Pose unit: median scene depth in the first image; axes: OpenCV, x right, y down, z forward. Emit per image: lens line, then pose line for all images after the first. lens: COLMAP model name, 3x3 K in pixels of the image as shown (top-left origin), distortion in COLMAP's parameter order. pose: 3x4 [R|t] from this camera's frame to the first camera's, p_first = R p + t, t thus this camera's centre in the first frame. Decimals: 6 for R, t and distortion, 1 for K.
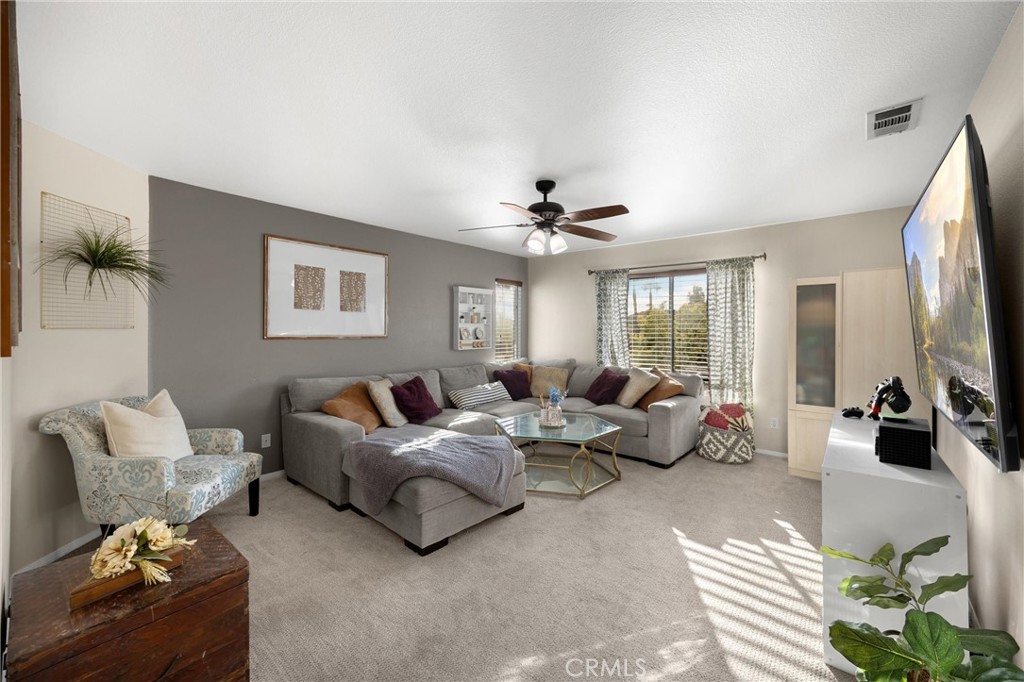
lens RADIAL K [[397.3, 0, 509.9], [0, 397.3, 333.6], [0, 0, 1]] dist [0.003600, -0.000442]
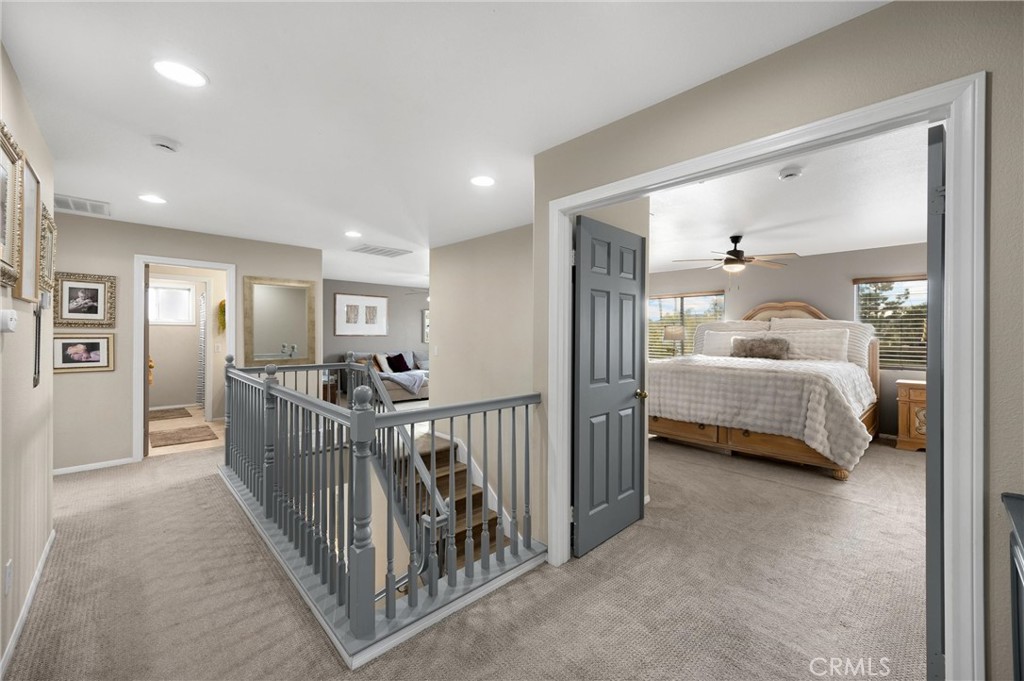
lens RADIAL K [[397.3, 0, 513.1], [0, 397.3, 337.8], [0, 0, 1]] dist [0.003600, -0.000442]
pose [[0.996081, -0.001455, -0.088428, 0.604199], [0.001139, 0.999993, -0.003624, 0.031779], [0.088433, 0.003509, 0.996076, -1.167913]]
